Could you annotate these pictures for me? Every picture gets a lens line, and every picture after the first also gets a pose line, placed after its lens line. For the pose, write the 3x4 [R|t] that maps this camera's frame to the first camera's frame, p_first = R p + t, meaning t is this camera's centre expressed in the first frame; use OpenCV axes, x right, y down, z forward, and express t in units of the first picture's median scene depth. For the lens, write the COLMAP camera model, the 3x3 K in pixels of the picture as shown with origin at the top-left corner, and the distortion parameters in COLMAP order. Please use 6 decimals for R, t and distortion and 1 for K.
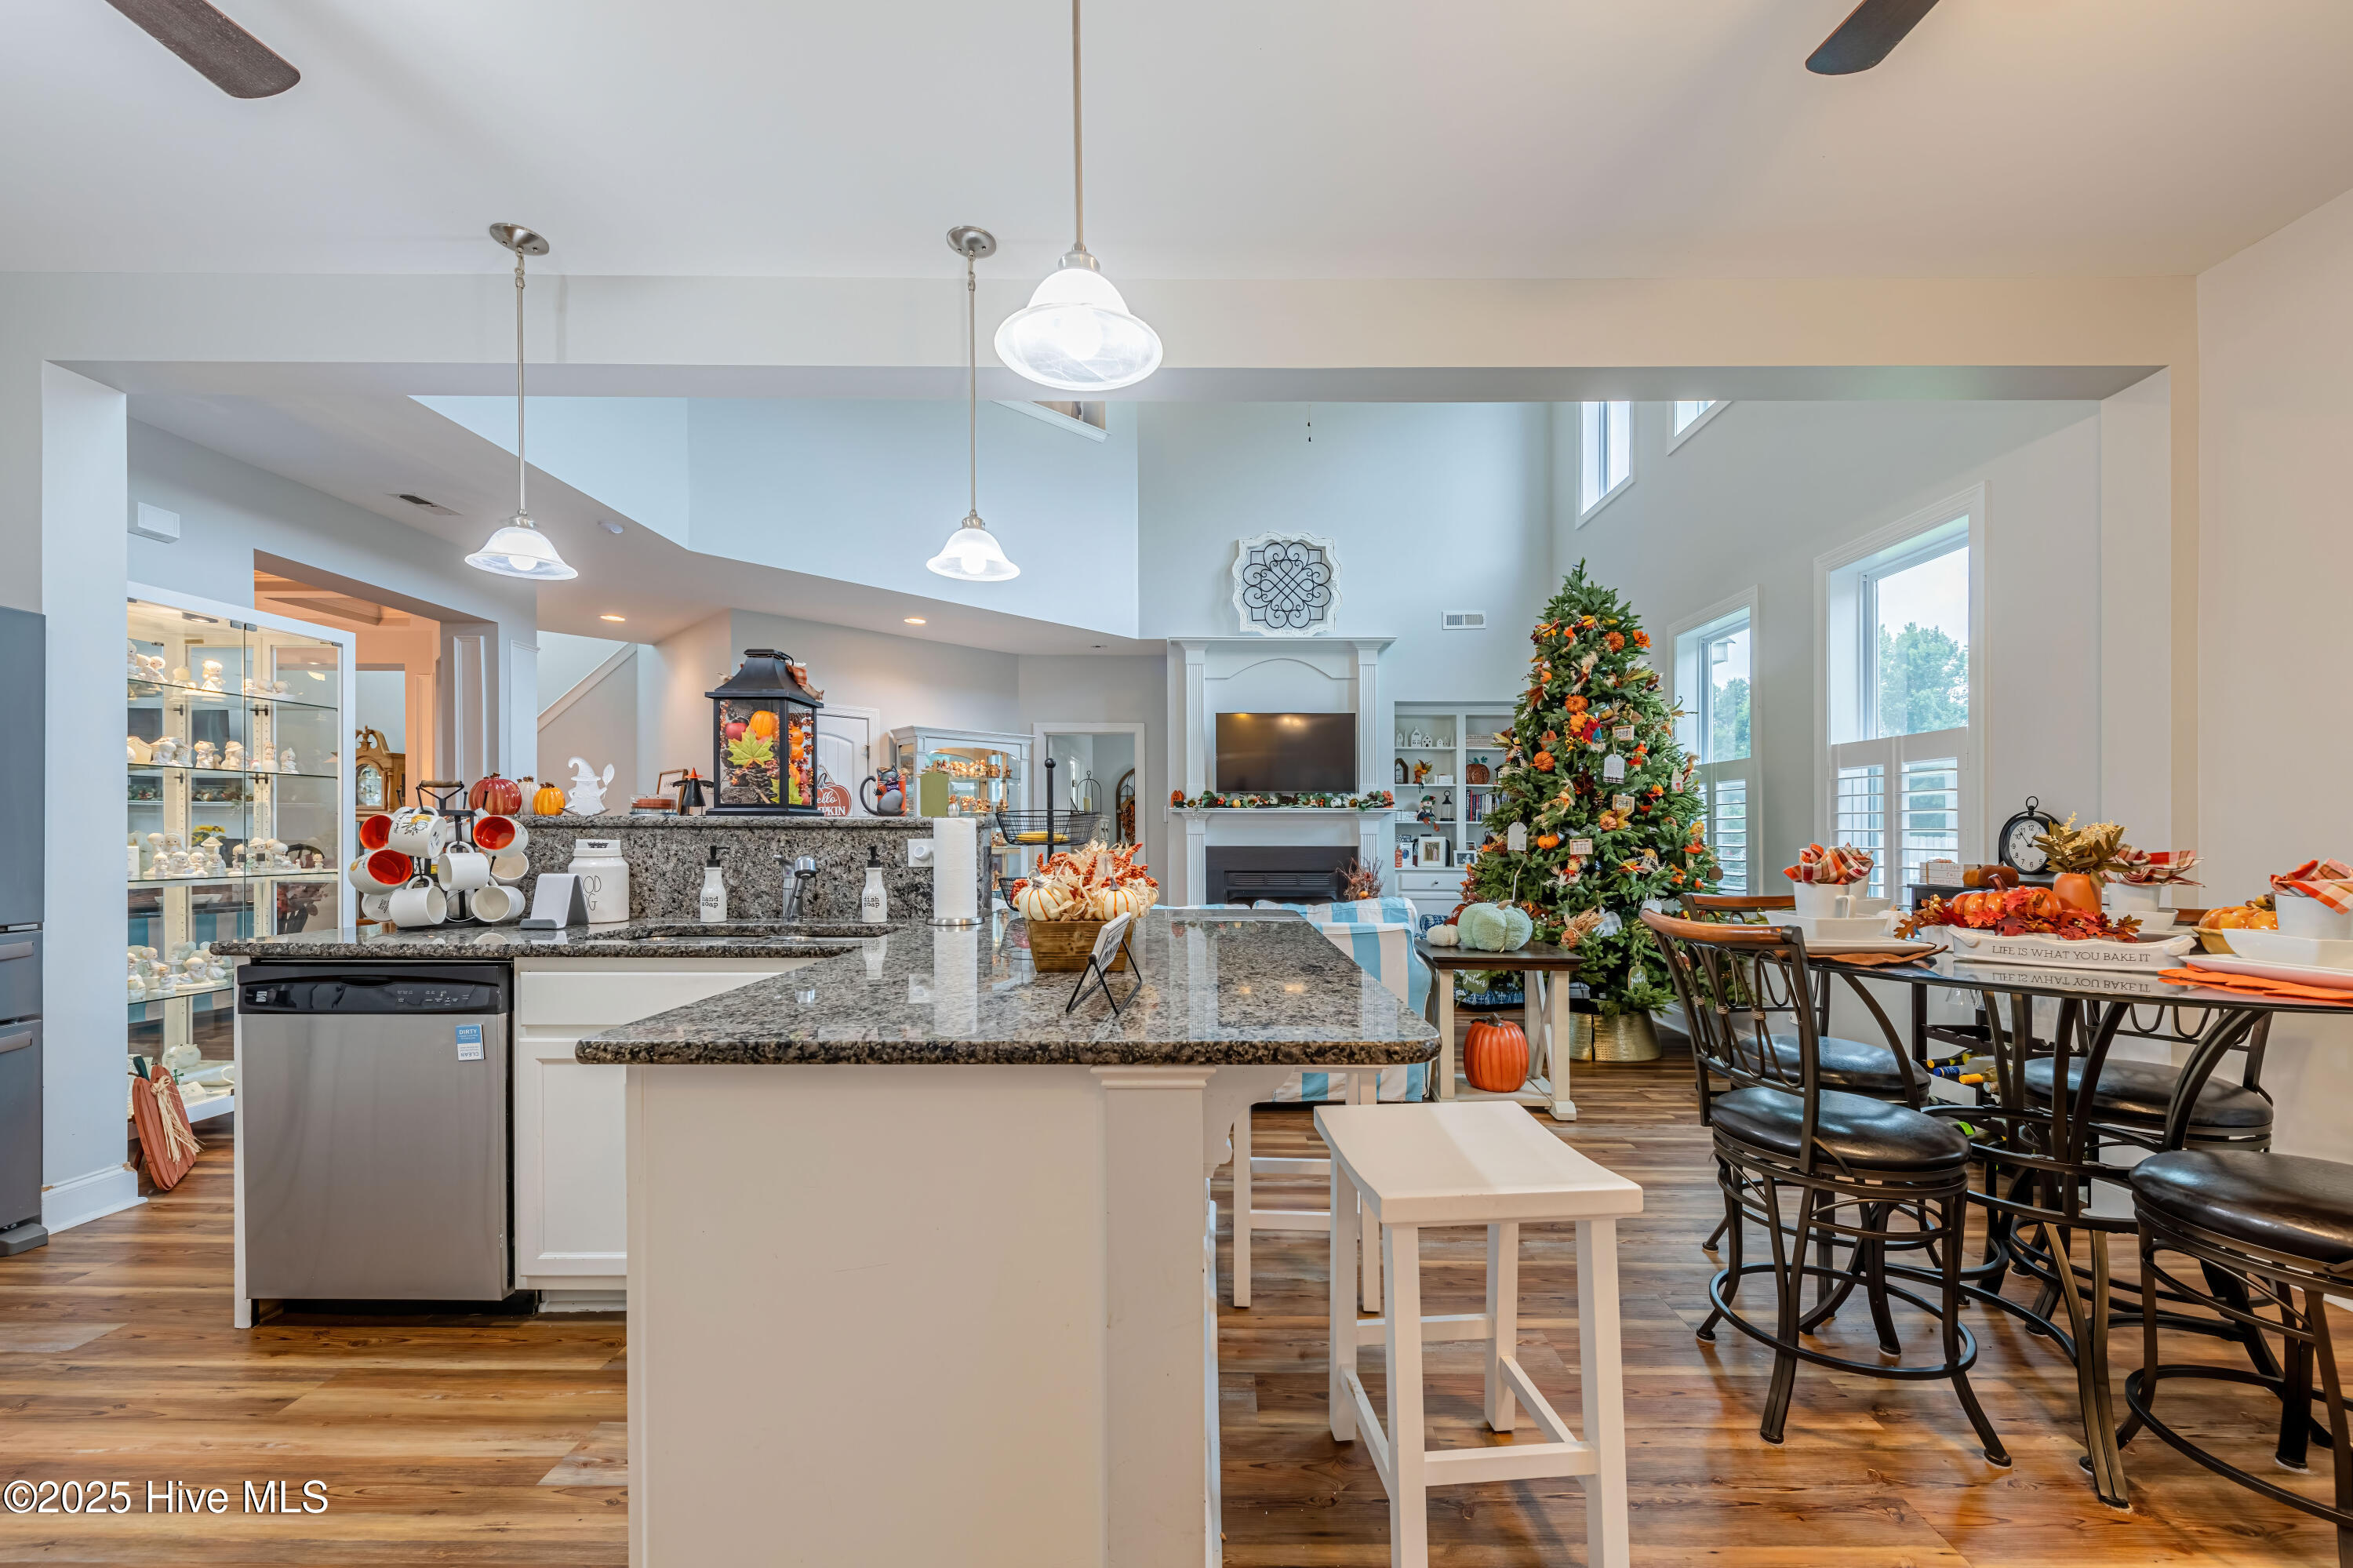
lens RADIAL K [[935.3, 0, 1190.3], [0, 935.3, 805.4], [0, 0, 1]] dist [0.003410, -0.001297]
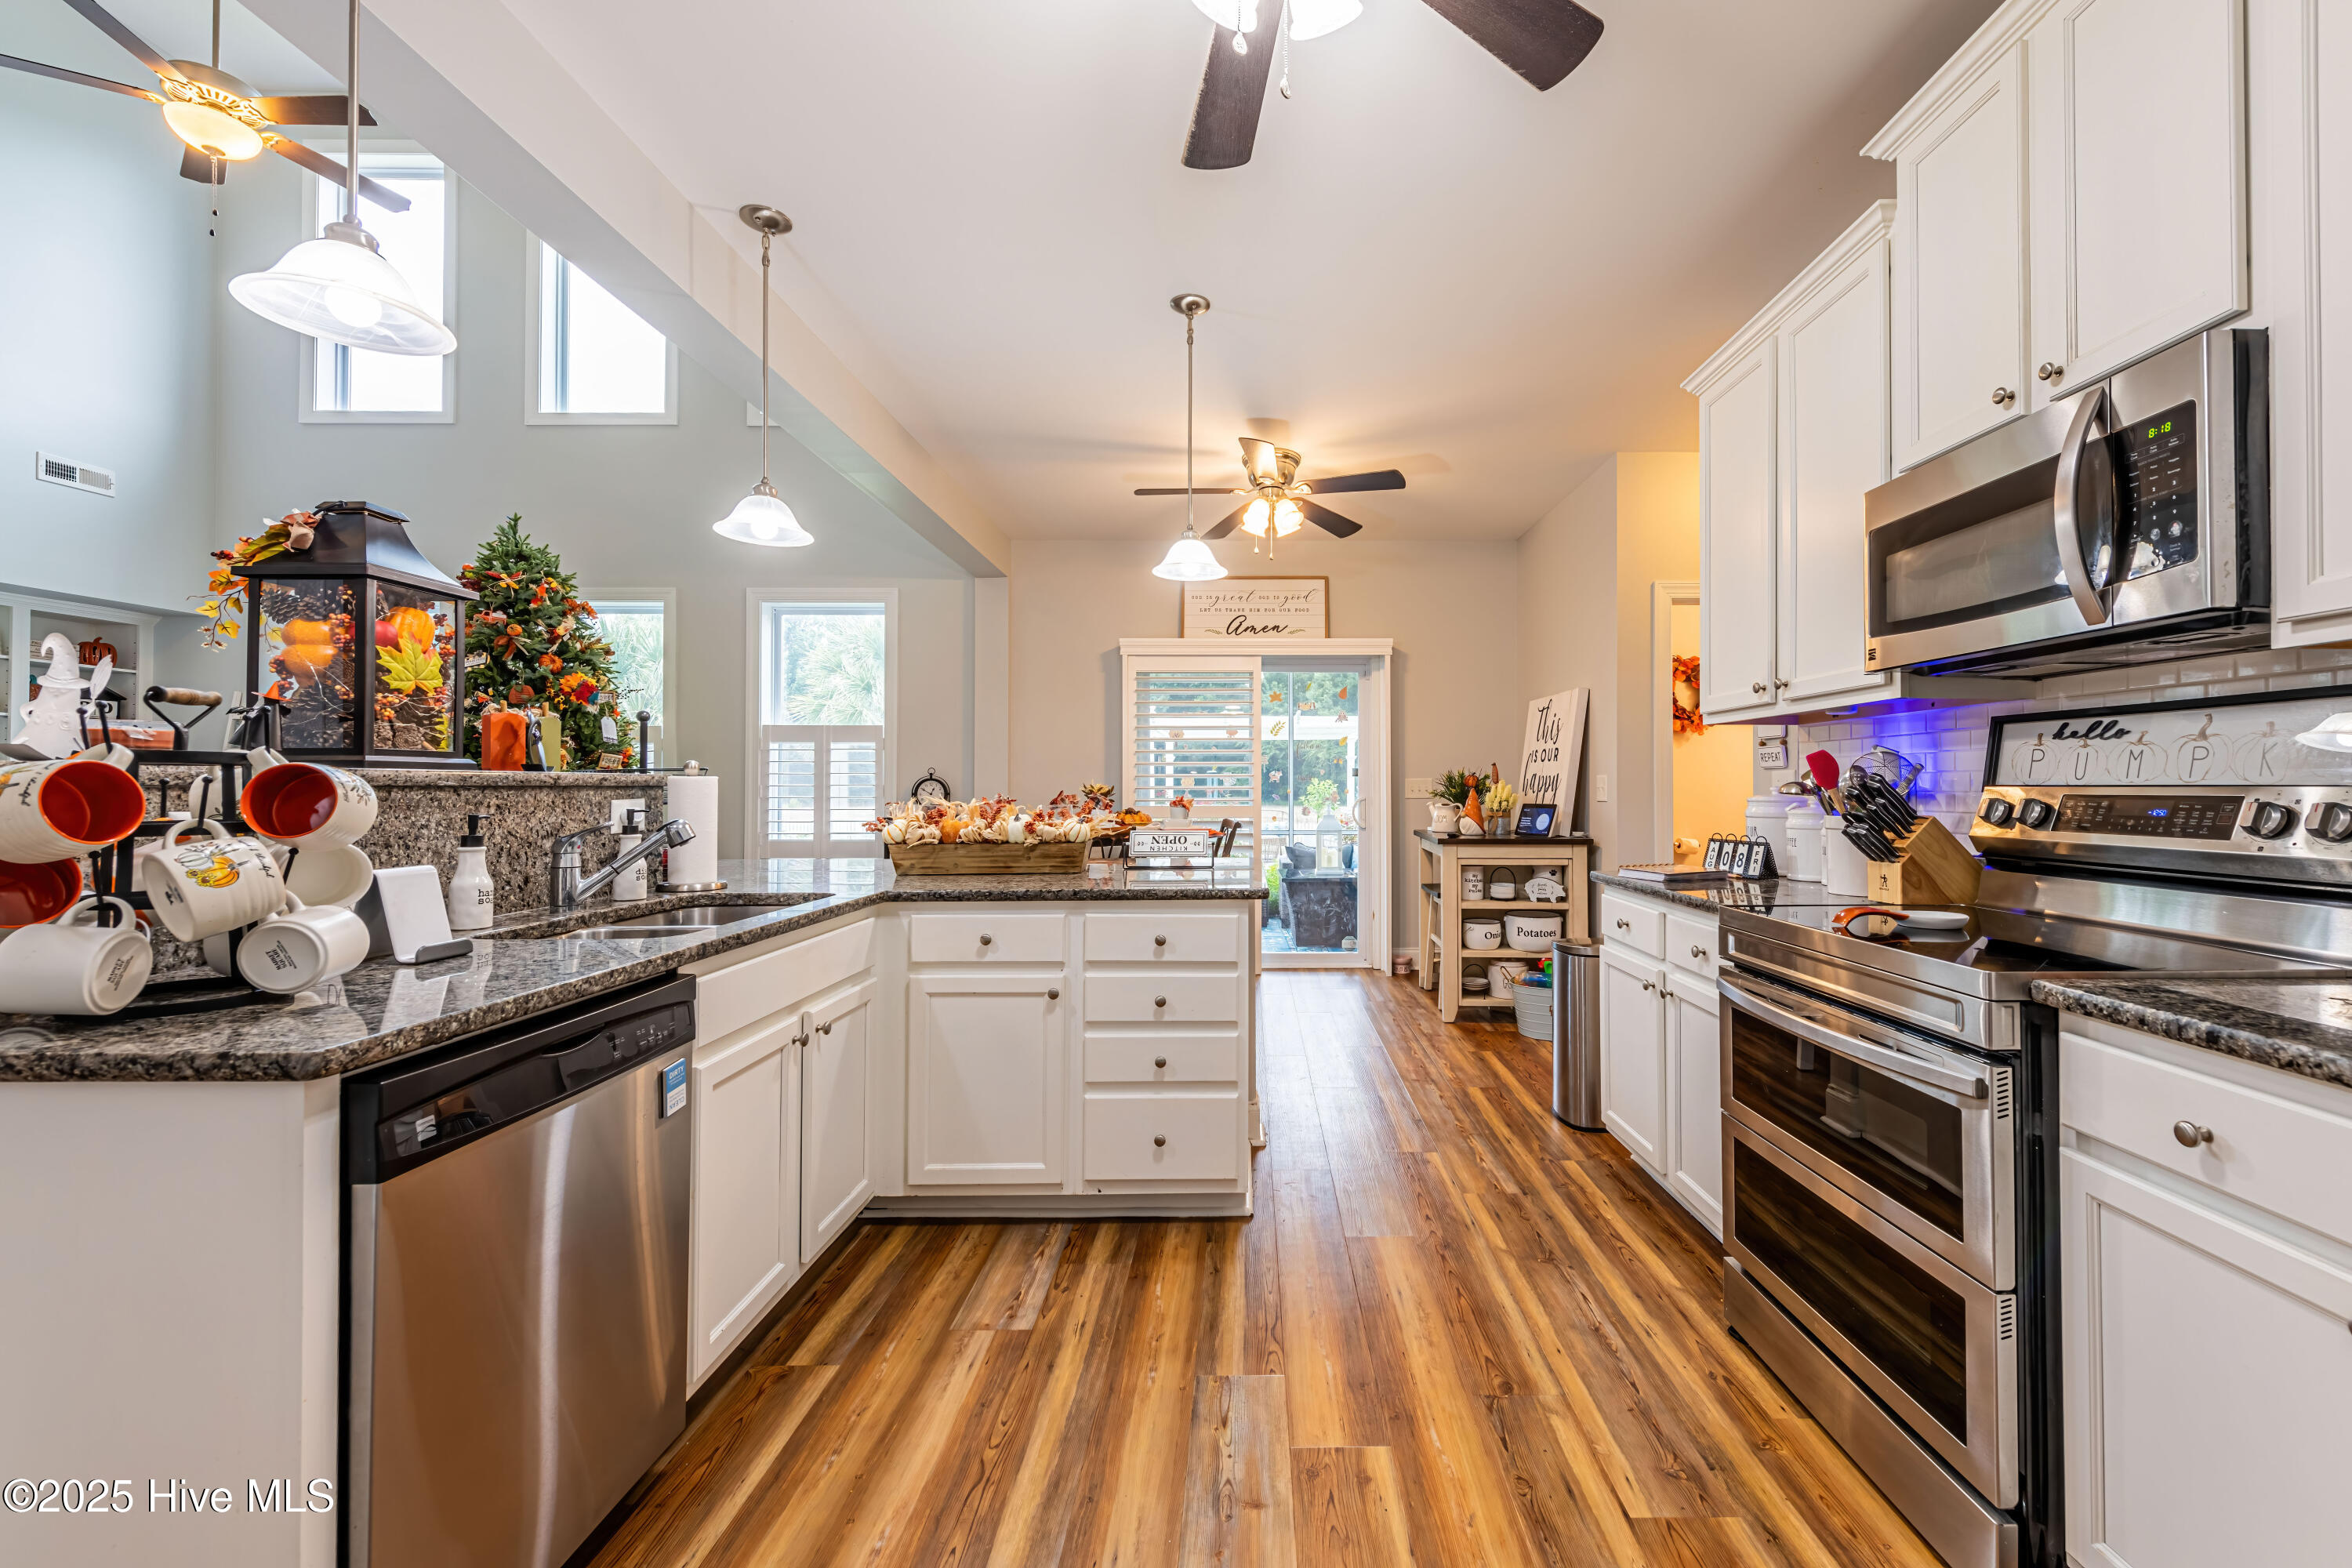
lens RADIAL K [[934.9, 0, 1306.3], [0, 934.9, 735.6], [0, 0, 1]] dist [0.003410, -0.001297]
pose [[-0.073297, 0.051562, 0.995976, -0.800319], [-0.029144, 0.998125, -0.053818, 0.003505], [-0.996884, -0.032972, -0.071657, 0.297079]]
